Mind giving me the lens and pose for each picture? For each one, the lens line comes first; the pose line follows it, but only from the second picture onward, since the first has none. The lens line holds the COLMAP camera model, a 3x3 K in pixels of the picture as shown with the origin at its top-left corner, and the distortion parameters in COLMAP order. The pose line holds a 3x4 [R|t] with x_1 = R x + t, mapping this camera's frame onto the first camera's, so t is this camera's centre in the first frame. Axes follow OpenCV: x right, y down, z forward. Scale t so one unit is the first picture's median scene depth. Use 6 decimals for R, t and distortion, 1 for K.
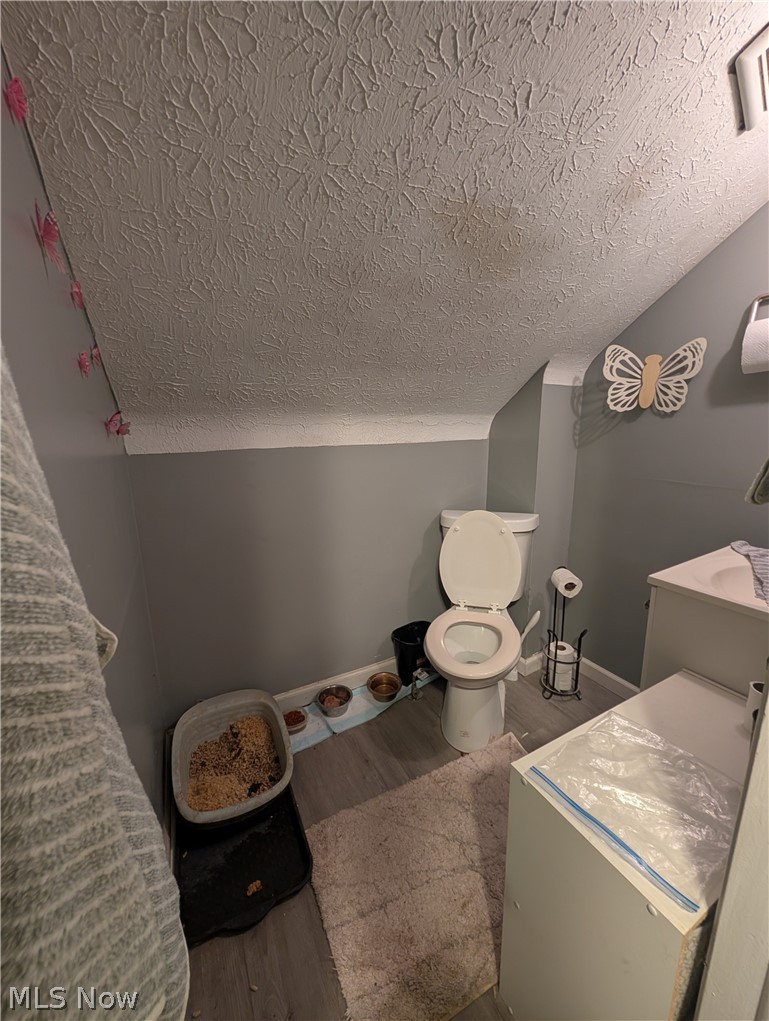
lens RADIAL K [[387.8, 0, 387.6], [0, 387.8, 508.3], [0, 0, 1]] dist [0.000147, 0.000340]
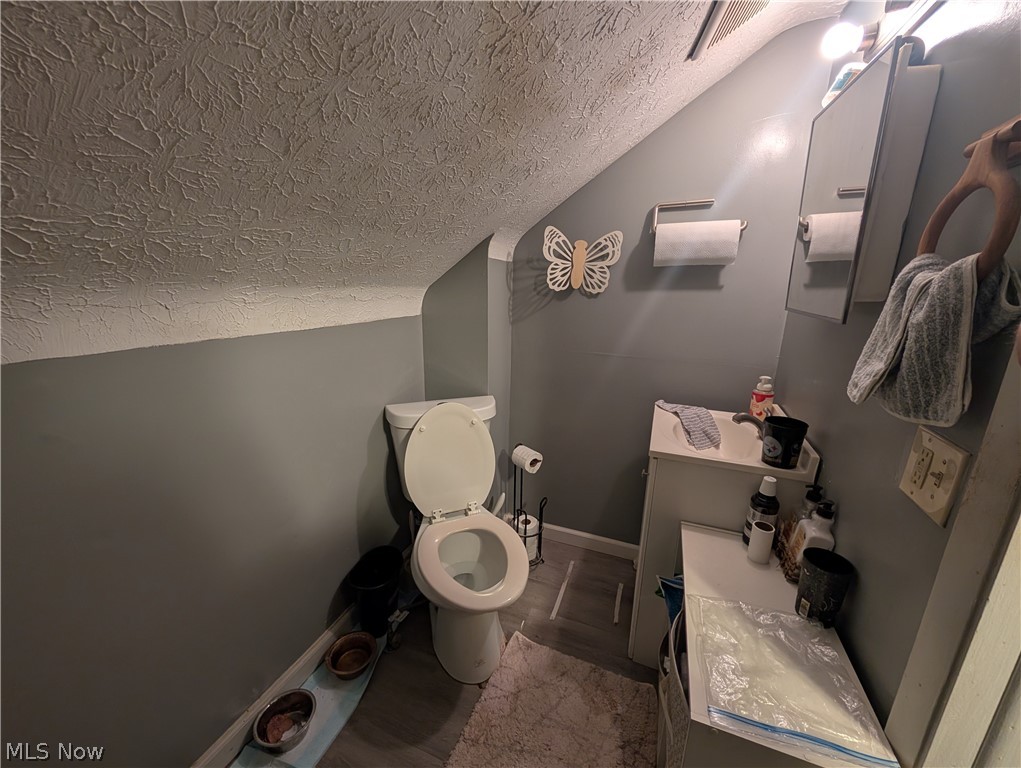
lens RADIAL K [[387.8, 0, 509.4], [0, 387.8, 386.2], [0, 0, 1]] dist [0.000147, 0.000340]
pose [[0.760973, -0.136314, 0.634301, -0.210455], [0.105413, 0.990665, 0.086433, -0.098305], [-0.640162, 0.001090, 0.768239, 0.274808]]
